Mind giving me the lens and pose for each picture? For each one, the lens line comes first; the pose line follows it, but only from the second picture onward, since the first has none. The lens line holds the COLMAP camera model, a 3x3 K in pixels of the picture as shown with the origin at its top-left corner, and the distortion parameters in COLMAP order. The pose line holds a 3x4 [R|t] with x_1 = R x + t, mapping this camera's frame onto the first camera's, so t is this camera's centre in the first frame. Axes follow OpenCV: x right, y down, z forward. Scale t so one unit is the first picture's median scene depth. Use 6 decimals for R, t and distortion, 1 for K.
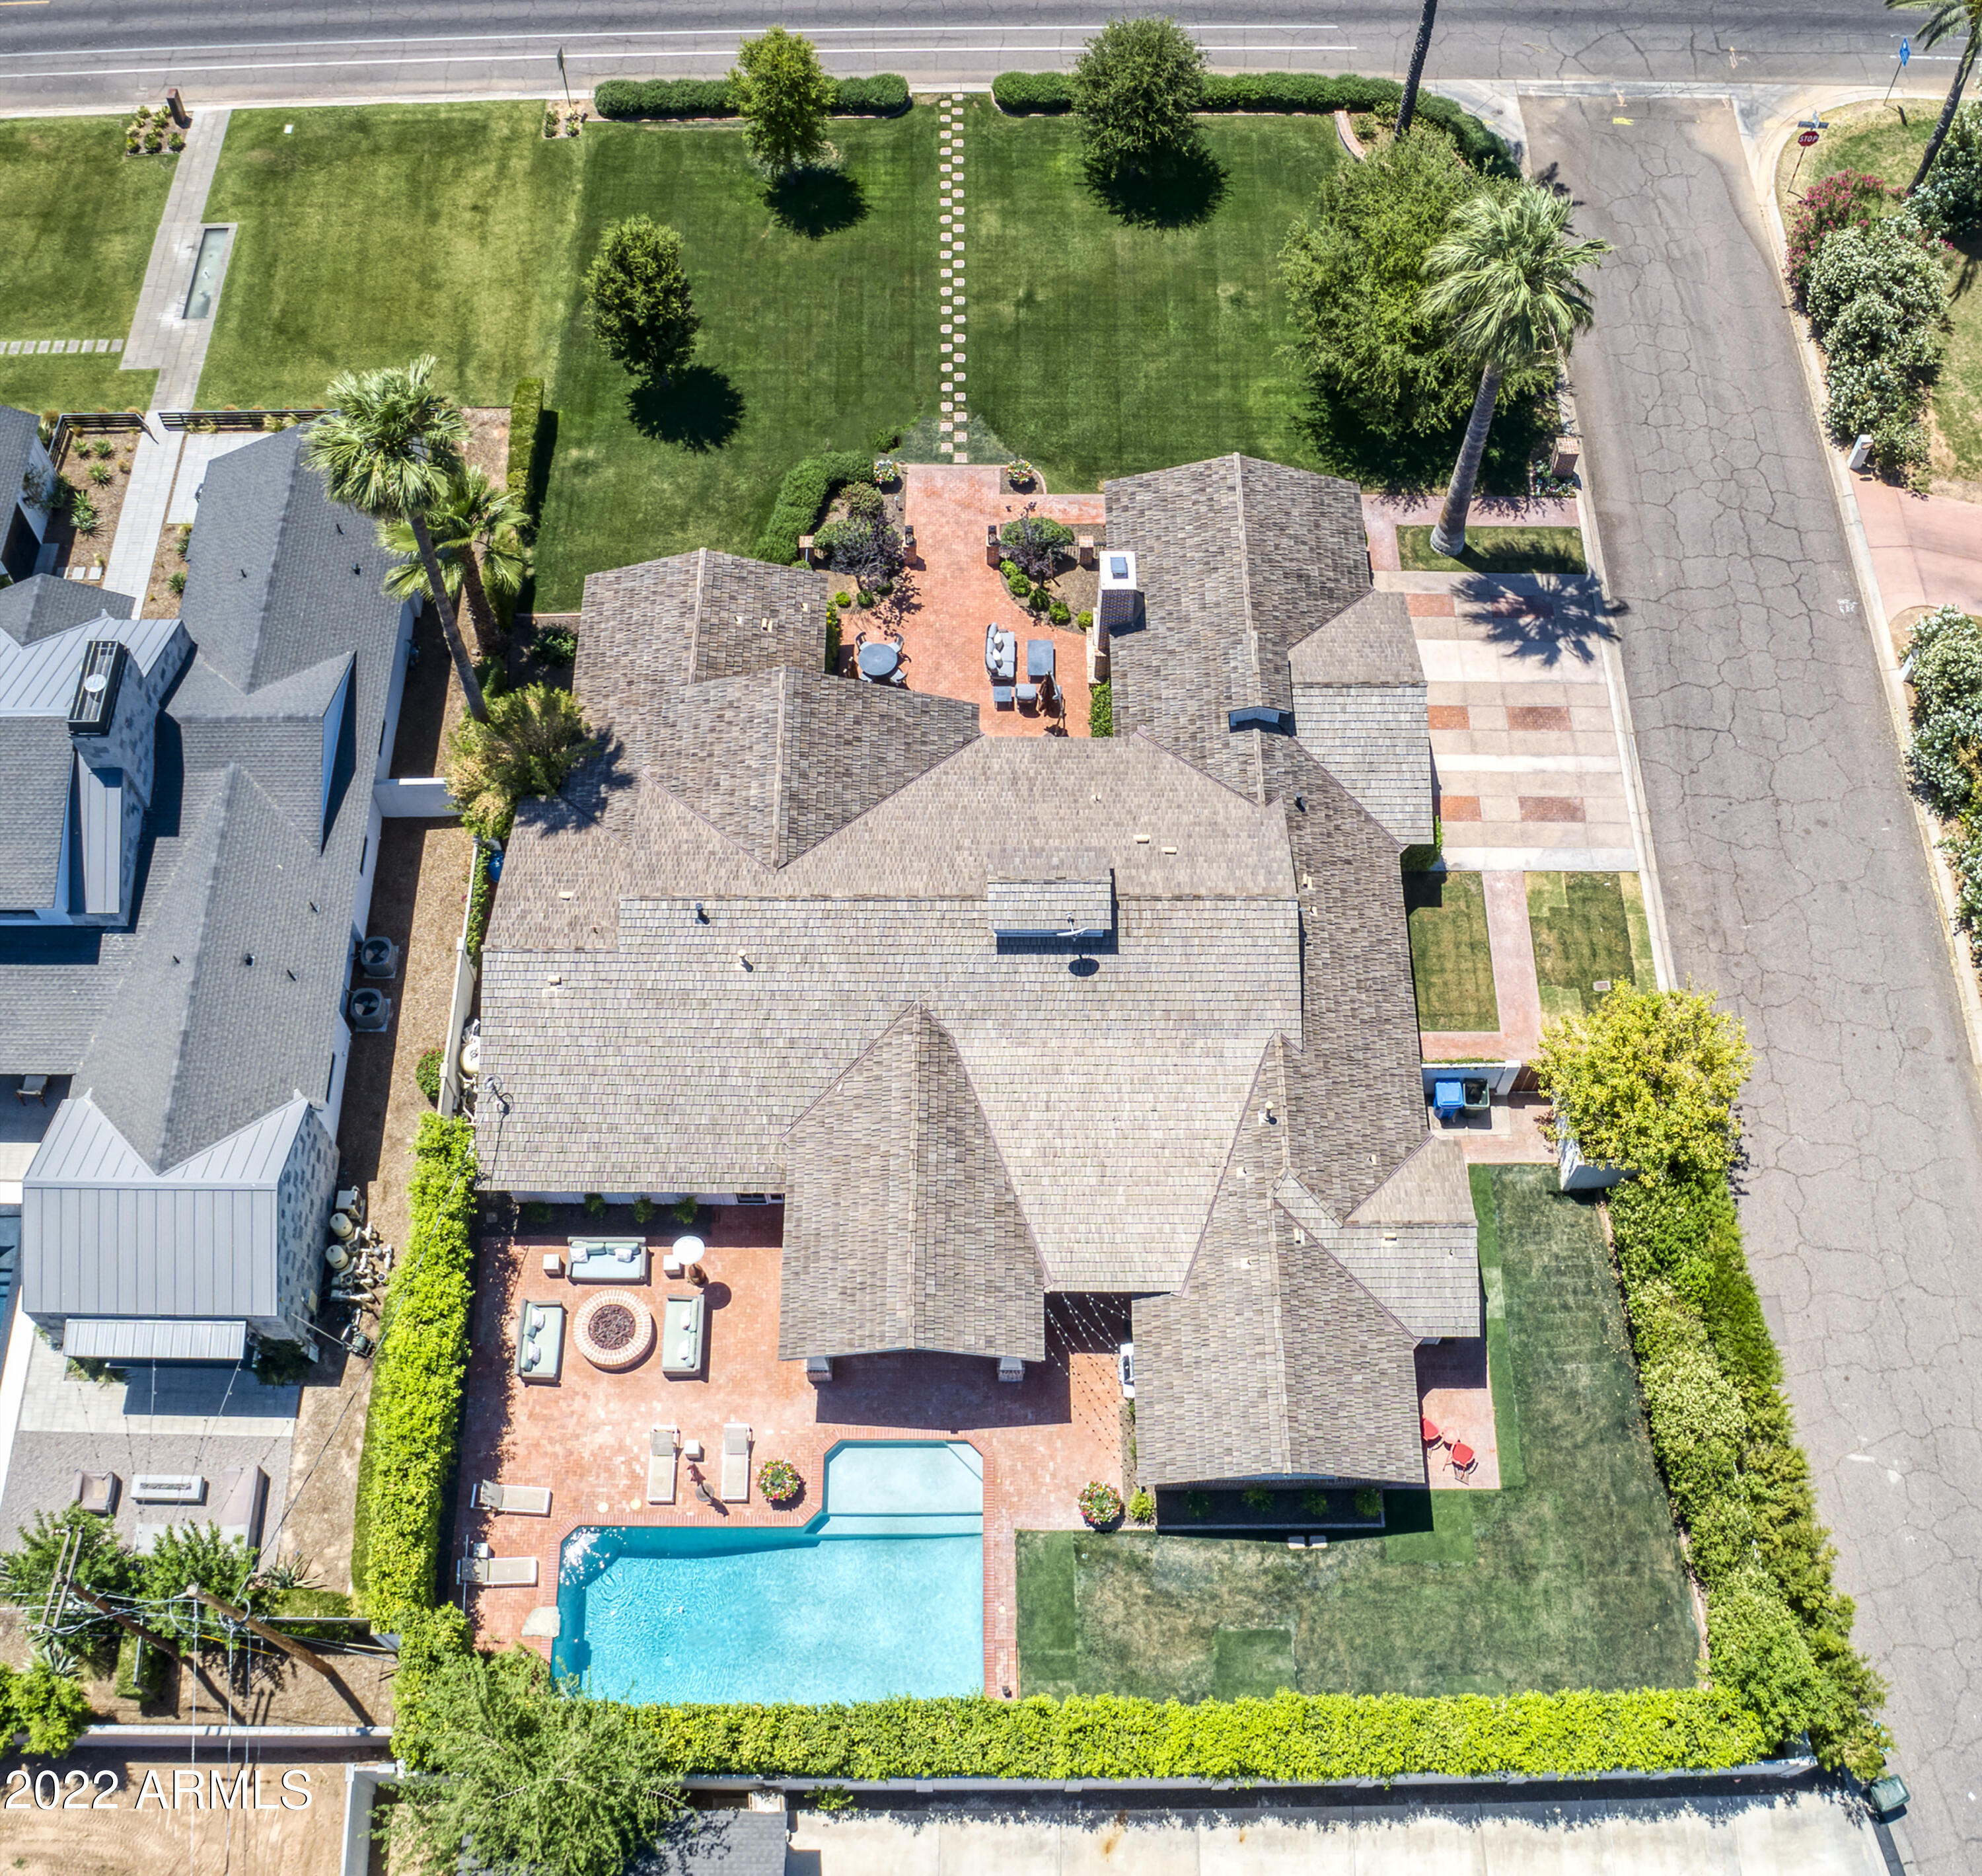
lens RADIAL K [[2249.3, 0, 991.0], [0, 2249.3, 938.0], [0, 0, 1]] dist [-0.126867, 0.014612]
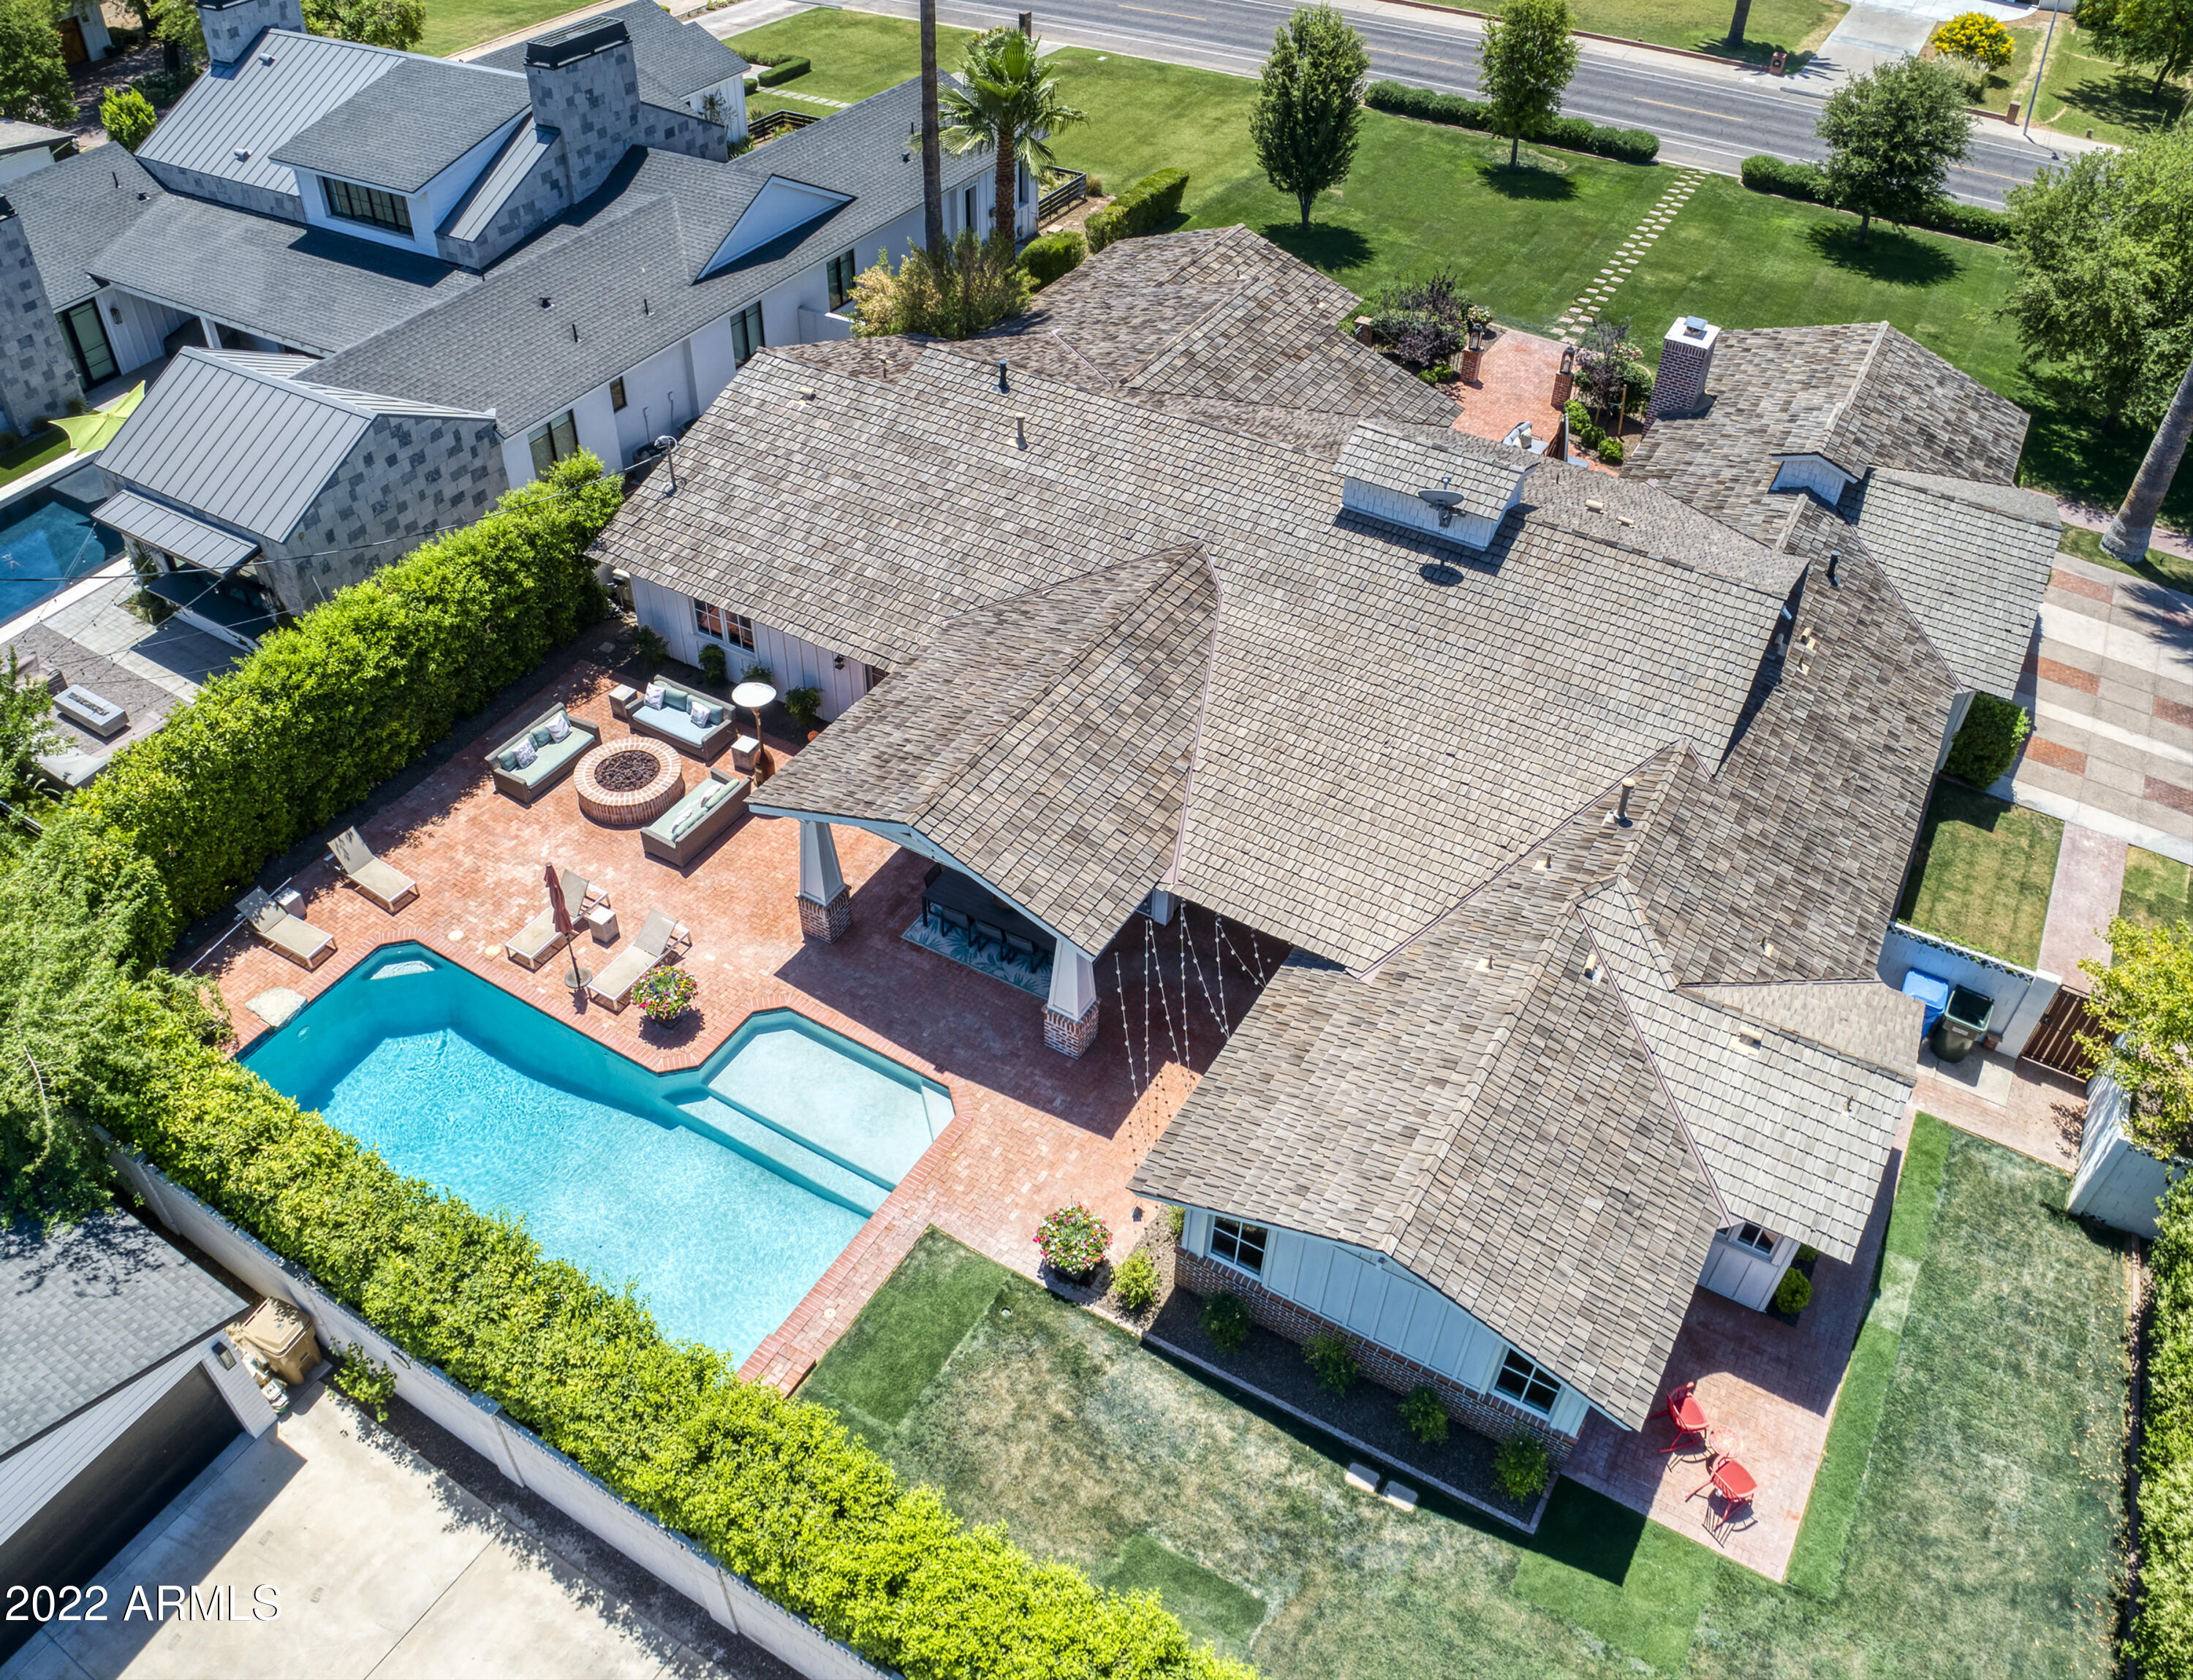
lens RADIAL K [[1678.1, 0, 1029.5], [0, 1678.1, 830.5], [0, 0, 1]] dist [-0.151378, 0.059255]
pose [[0.849272, 0.350116, -0.395166, 0.162936], [-0.462056, 0.855014, -0.235489, 0.258097], [0.255424, 0.382583, 0.887913, 0.559019]]
